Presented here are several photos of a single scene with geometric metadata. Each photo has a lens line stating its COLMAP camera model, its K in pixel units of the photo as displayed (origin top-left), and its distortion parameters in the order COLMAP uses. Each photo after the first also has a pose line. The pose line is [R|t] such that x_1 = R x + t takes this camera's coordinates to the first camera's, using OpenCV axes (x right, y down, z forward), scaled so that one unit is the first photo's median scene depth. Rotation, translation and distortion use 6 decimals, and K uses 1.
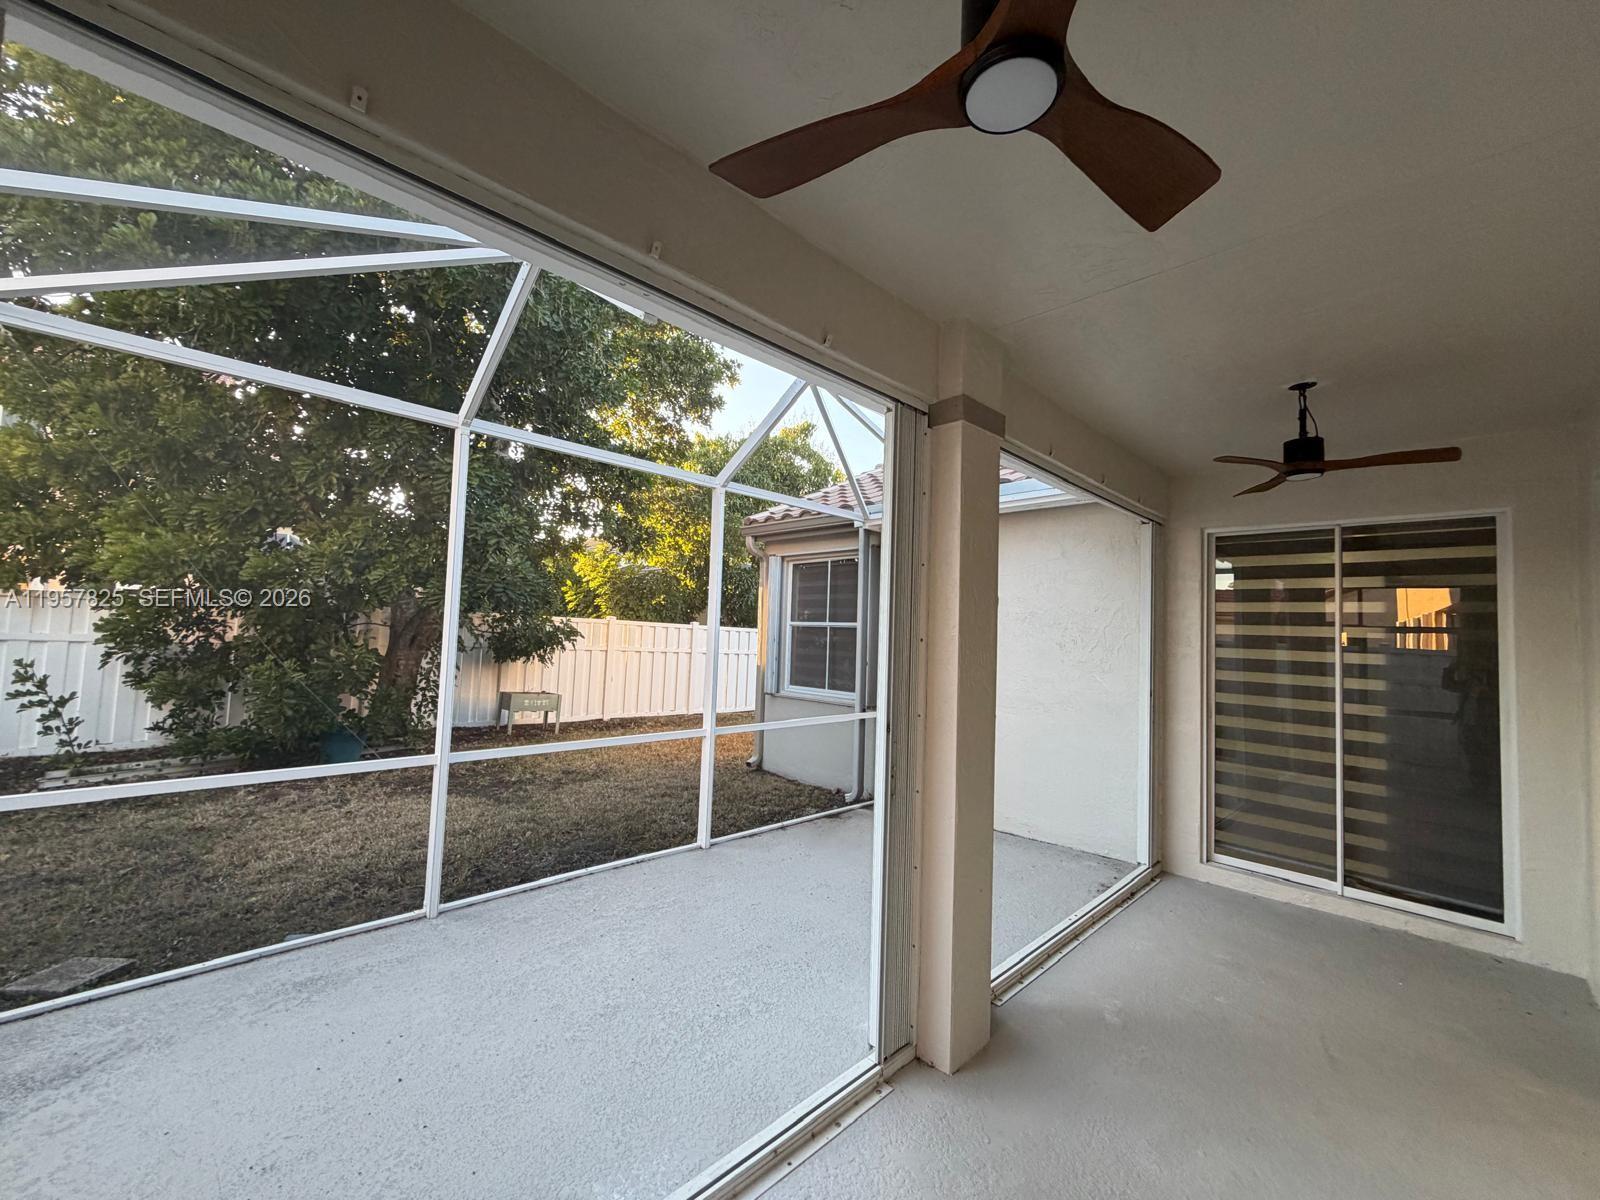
lens RADIAL K [[635.2, 0, 794.3], [0, 635.2, 601.2], [0, 0, 1]] dist [0.002245, 0.000278]
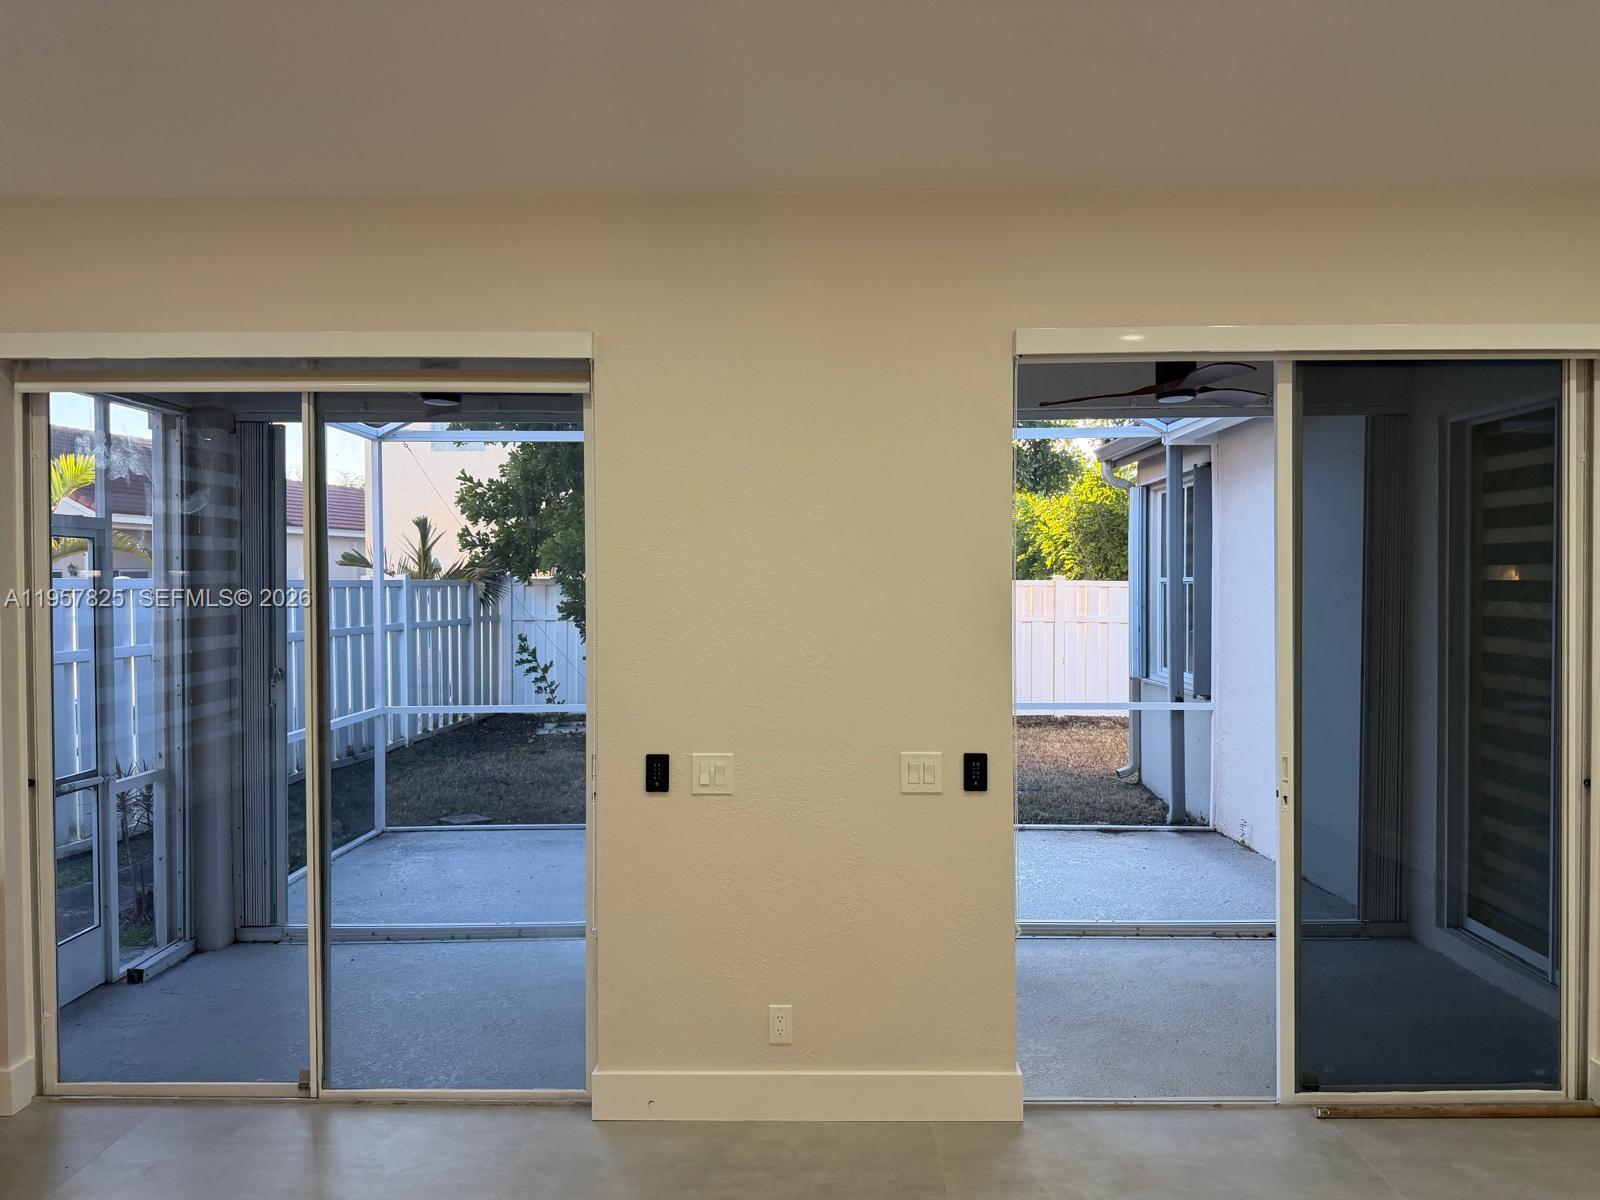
lens RADIAL K [[1132.6, 0, 800.0], [0, 1132.6, 600.0], [0, 0, 1]] dist [0.053150, -0.071600]
pose [[0.705098, -0.029381, -0.708501, 0.818657], [0.068281, 0.997312, 0.026595, -0.004220], [0.705815, -0.067129, 0.705209, -0.231536]]
